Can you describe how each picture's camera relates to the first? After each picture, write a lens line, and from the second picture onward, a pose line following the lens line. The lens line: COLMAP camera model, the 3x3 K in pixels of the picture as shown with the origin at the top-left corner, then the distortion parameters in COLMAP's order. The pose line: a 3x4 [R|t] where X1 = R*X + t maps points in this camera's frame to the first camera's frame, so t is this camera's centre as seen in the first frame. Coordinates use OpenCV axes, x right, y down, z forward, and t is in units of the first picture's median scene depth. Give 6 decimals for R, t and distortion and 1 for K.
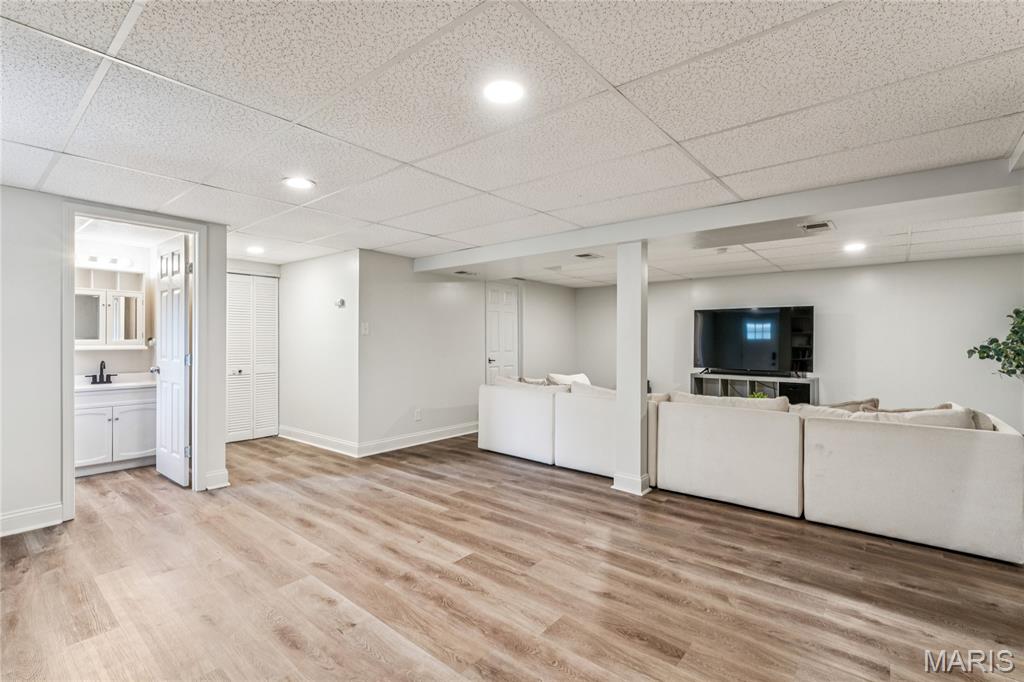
lens RADIAL K [[463.4, 0, 518.4], [0, 463.4, 341.3], [0, 0, 1]] dist [0.000808, -0.000466]
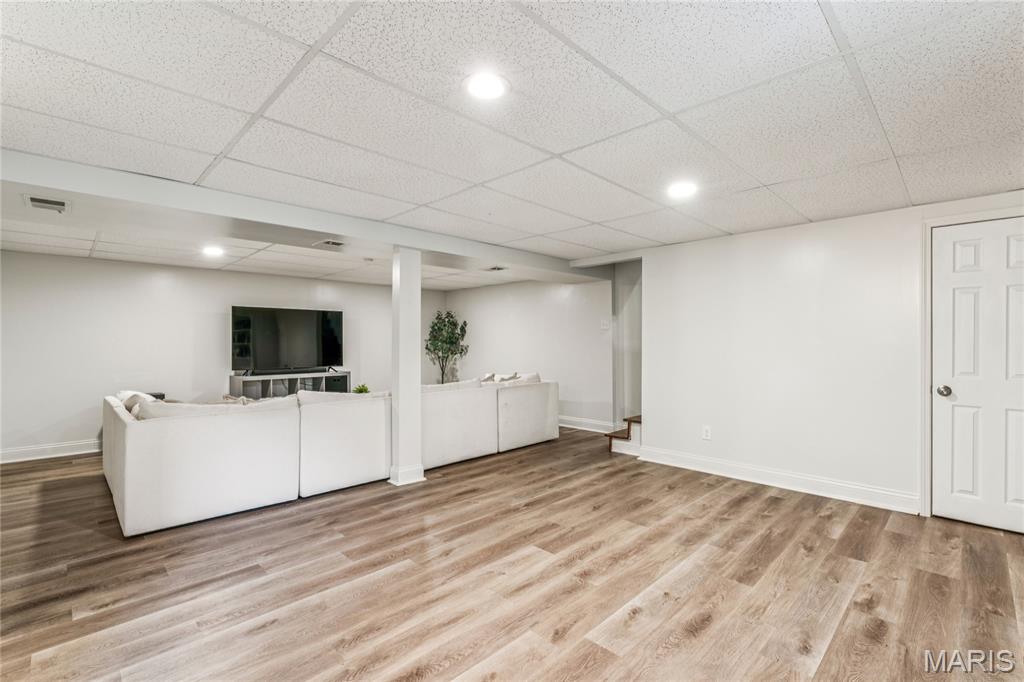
lens RADIAL K [[463.4, 0, 512.8], [0, 463.4, 340.9], [0, 0, 1]] dist [0.000808, -0.000466]
pose [[0.090821, -0.003717, 0.995860, -0.968135], [0.001494, 0.999992, 0.003596, -0.004564], [-0.995866, 0.001161, 0.090826, 0.812605]]
